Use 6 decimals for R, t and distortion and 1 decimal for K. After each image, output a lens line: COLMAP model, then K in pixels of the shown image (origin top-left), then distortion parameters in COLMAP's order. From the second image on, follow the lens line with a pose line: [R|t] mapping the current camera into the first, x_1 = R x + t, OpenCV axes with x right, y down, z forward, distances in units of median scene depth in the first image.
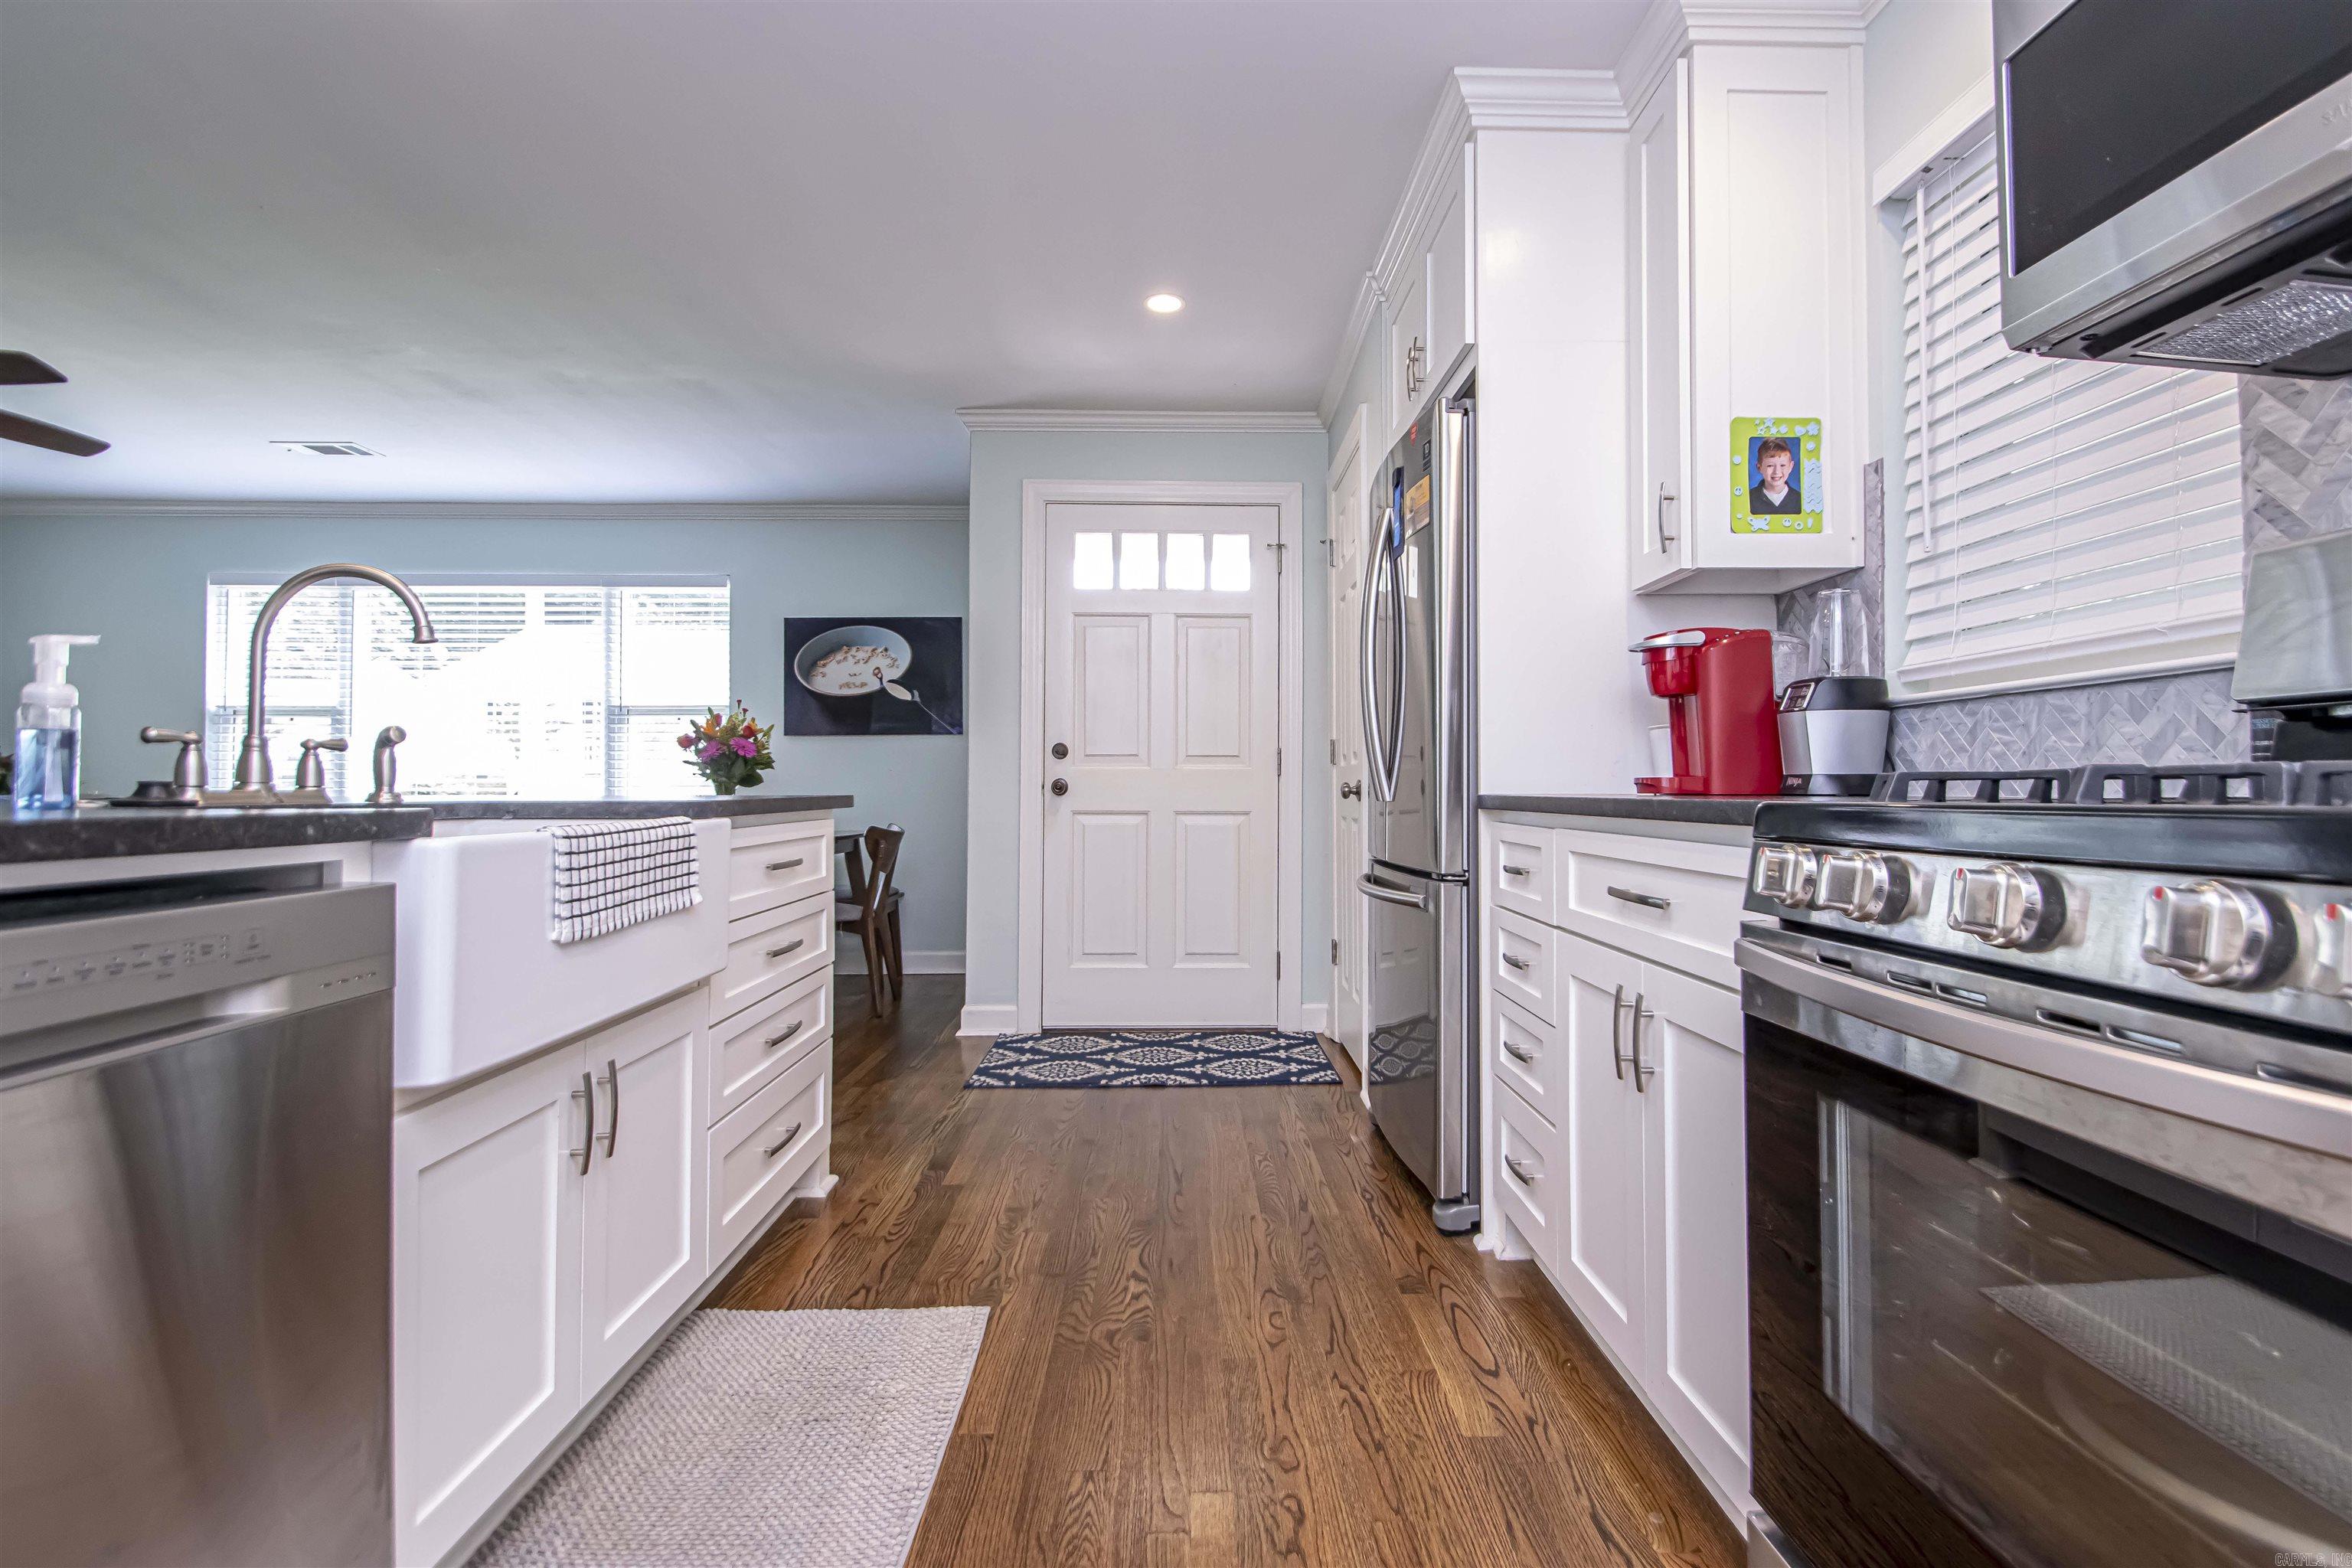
lens RADIAL K [[1139.2, 0, 1211.9], [0, 1139.2, 788.9], [0, 0, 1]] dist [0.003852, -0.012145]
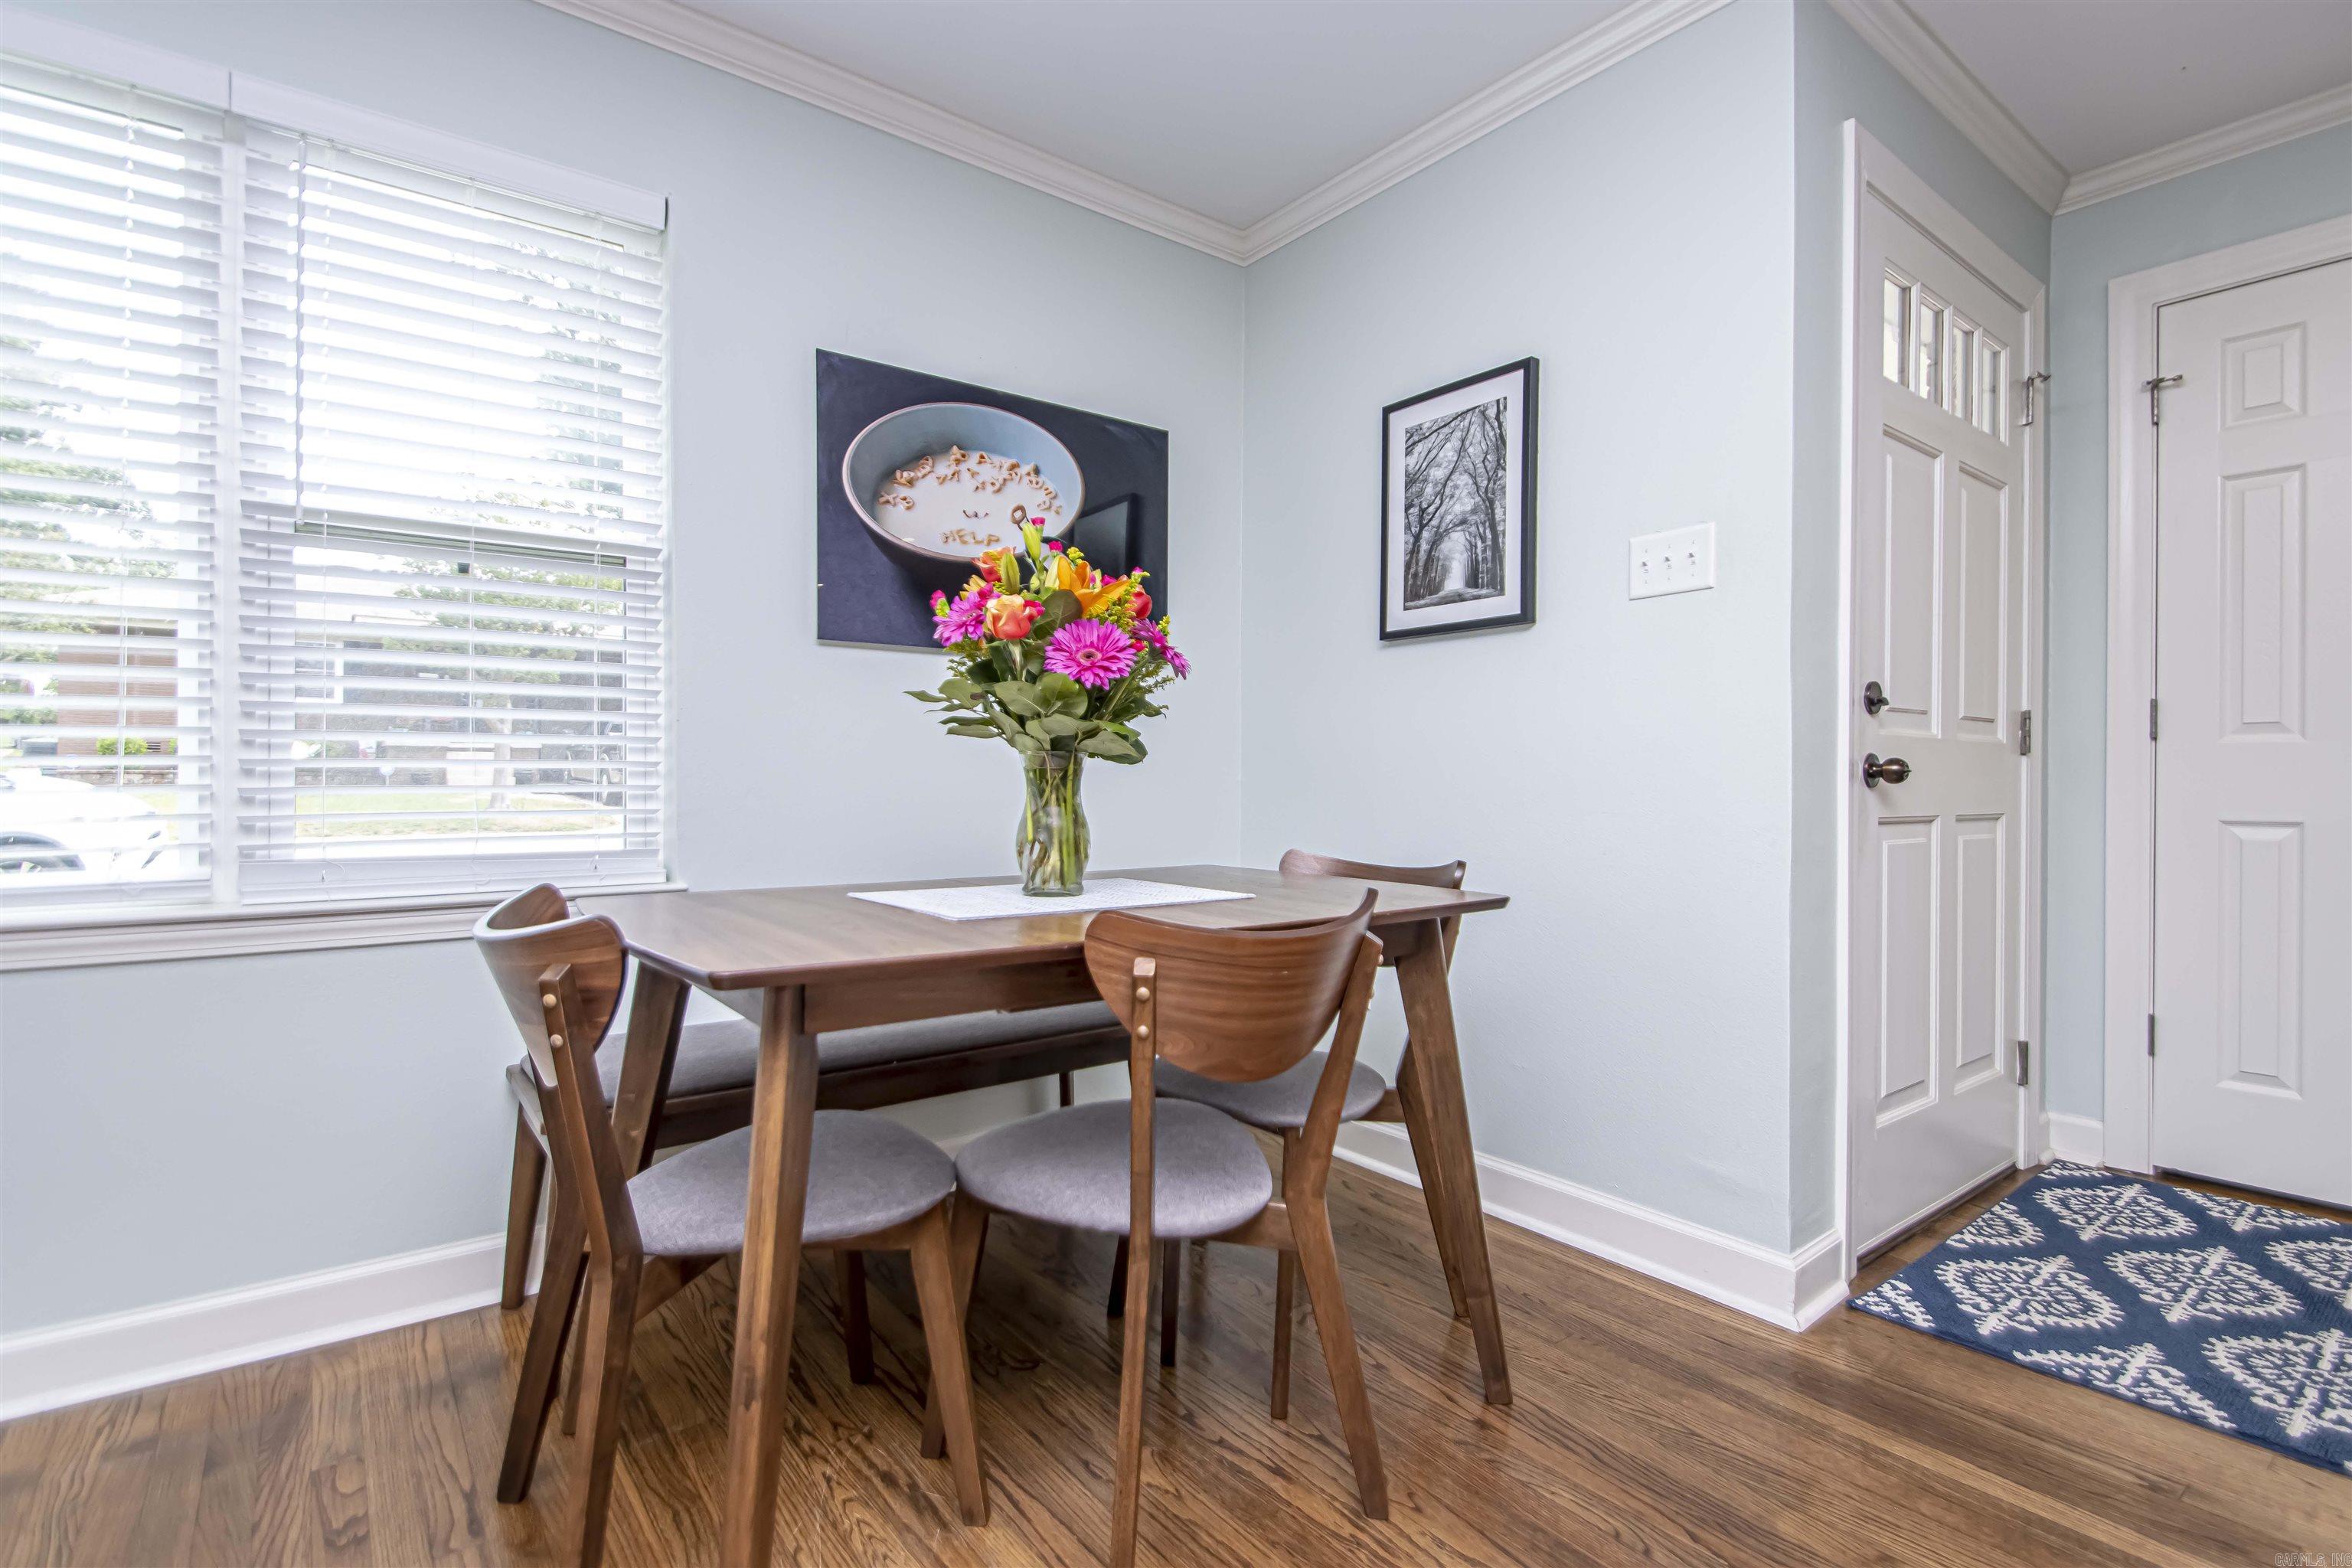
lens RADIAL K [[1110.5, 0, 1183.0], [0, 1110.5, 773.1], [0, 0, 1]] dist [0.003708, -0.014232]
pose [[0.817799, 0.007414, 0.575457, -0.496000], [-0.002582, 0.999954, -0.009213, 0.004061], [-0.575499, 0.006049, 0.817780, 0.600702]]
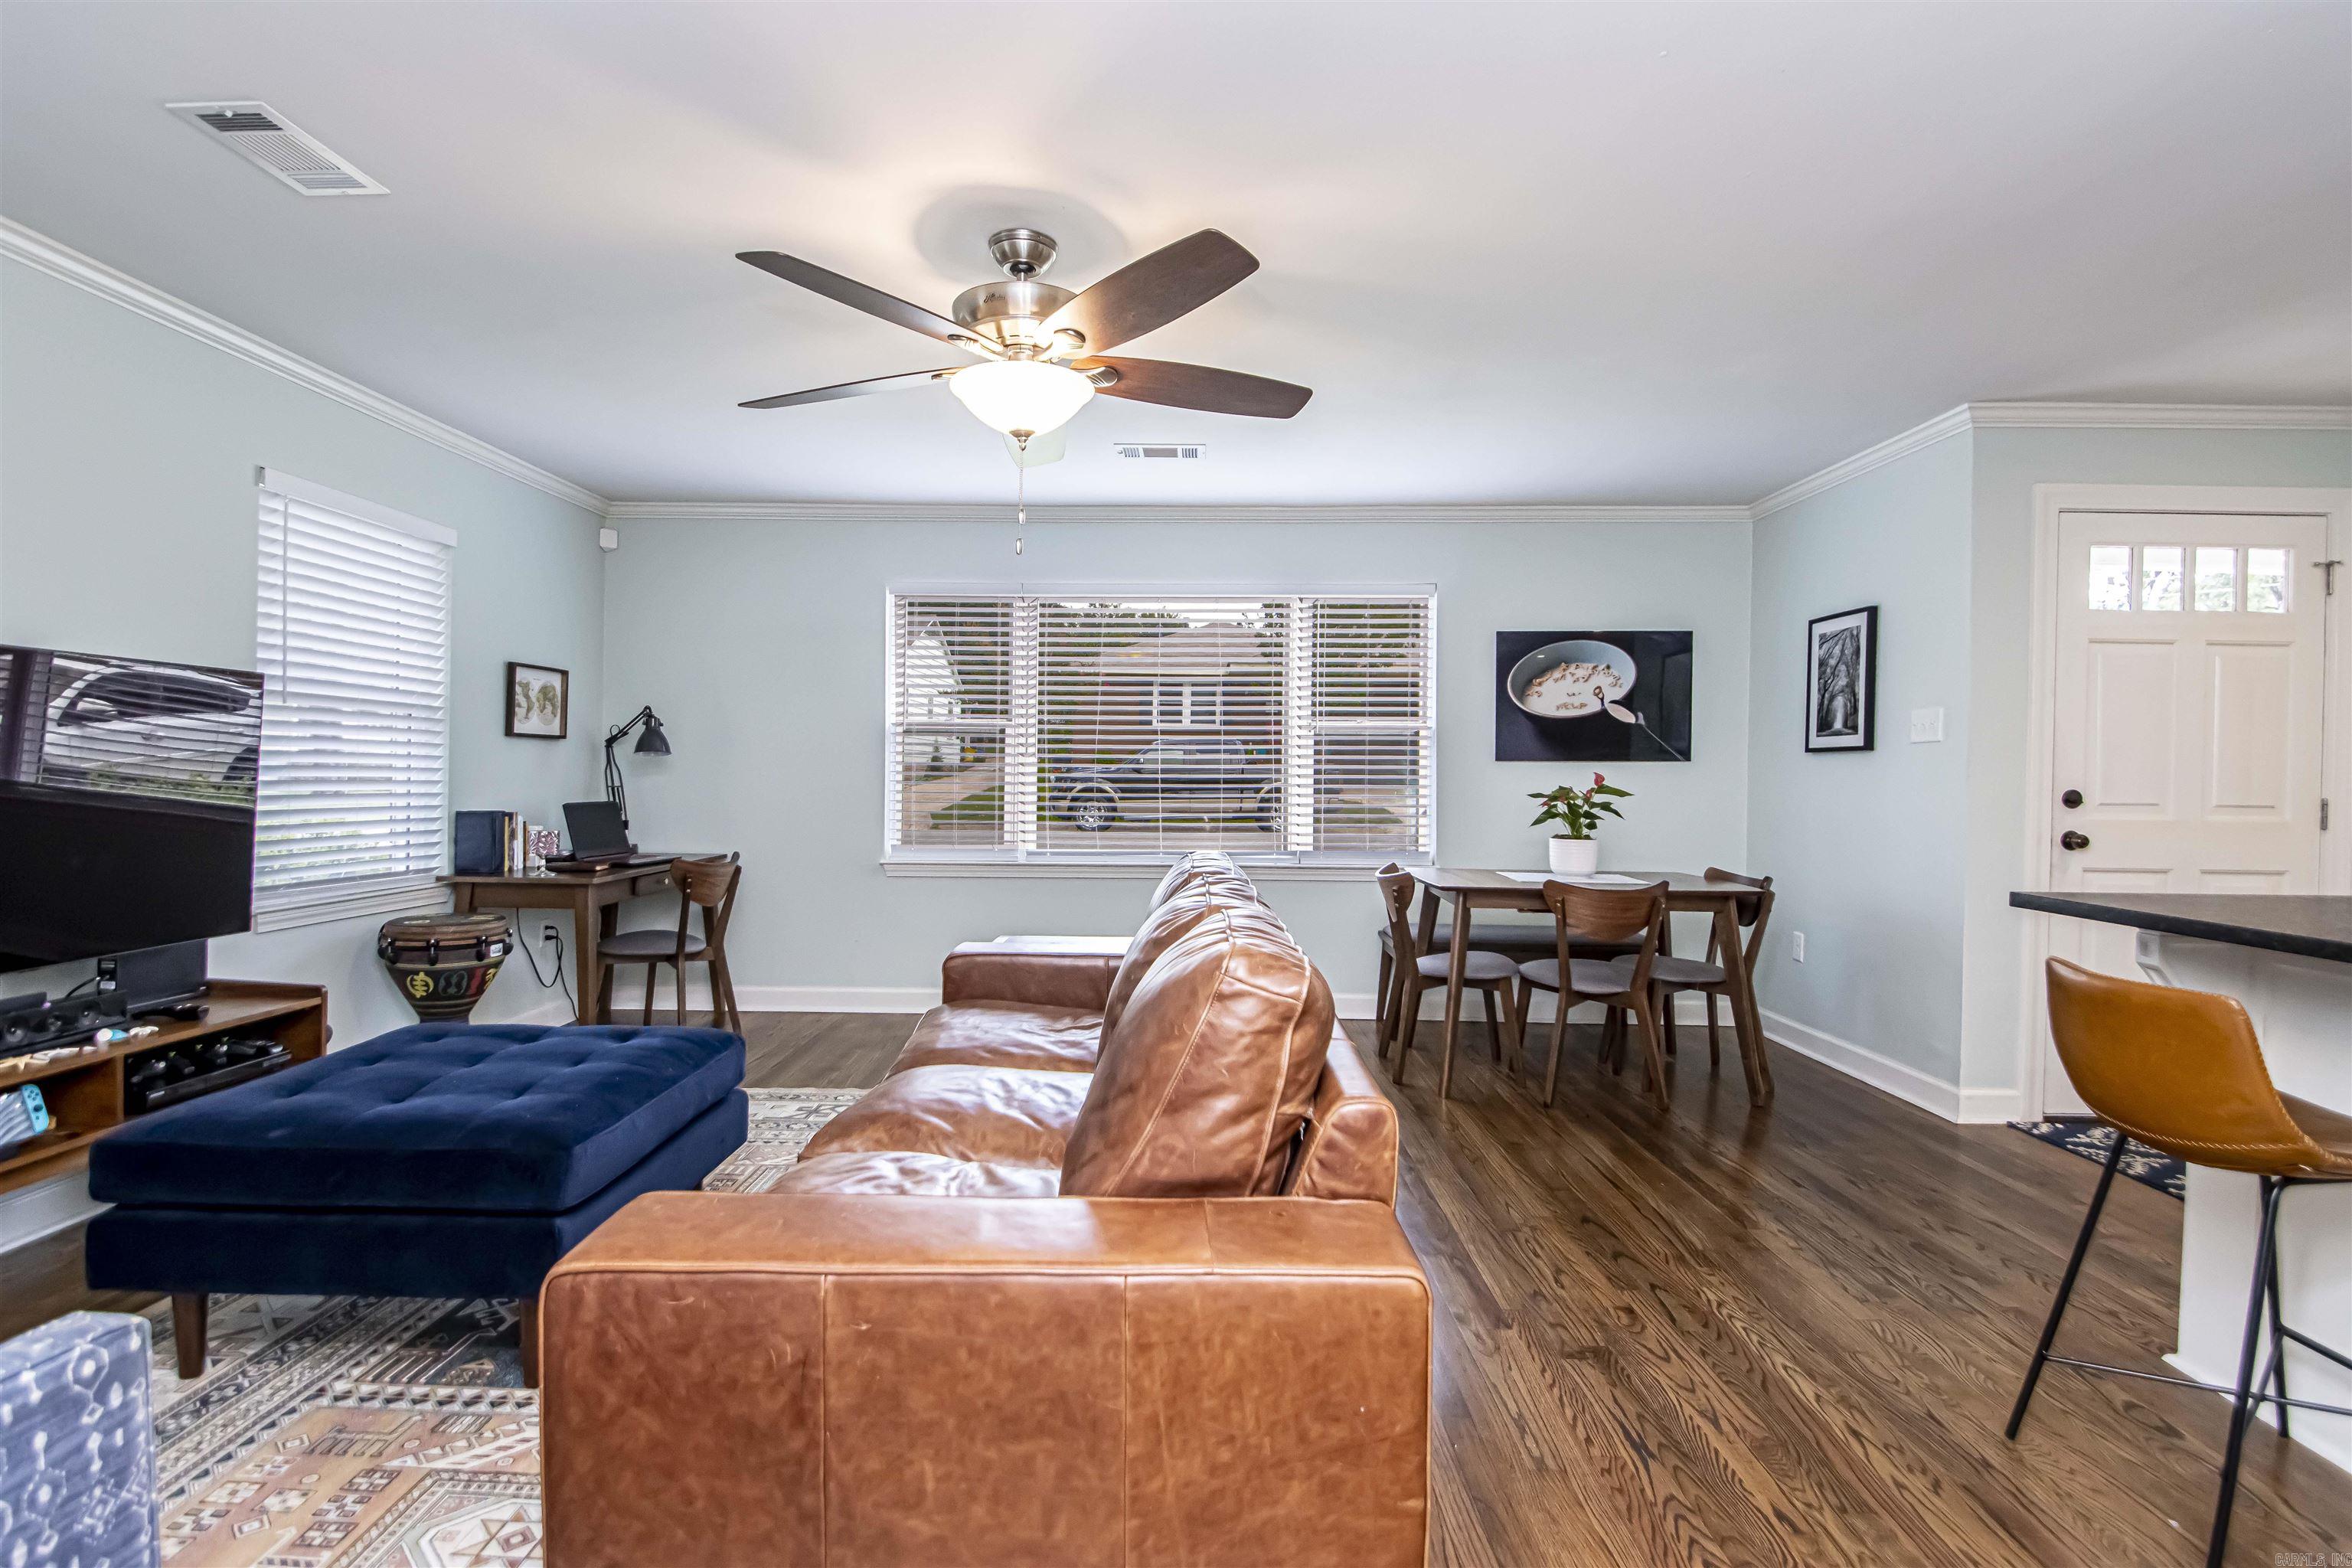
lens RADIAL K [[1110.5, 0, 1183.0], [0, 1110.5, 773.1], [0, 0, 1]] dist [0.003708, -0.014232]
pose [[0.998781, 0.010406, -0.048247, -0.580936], [-0.010447, 0.999945, -0.000582, -0.033976], [0.048239, 0.001085, 0.998835, 0.102922]]
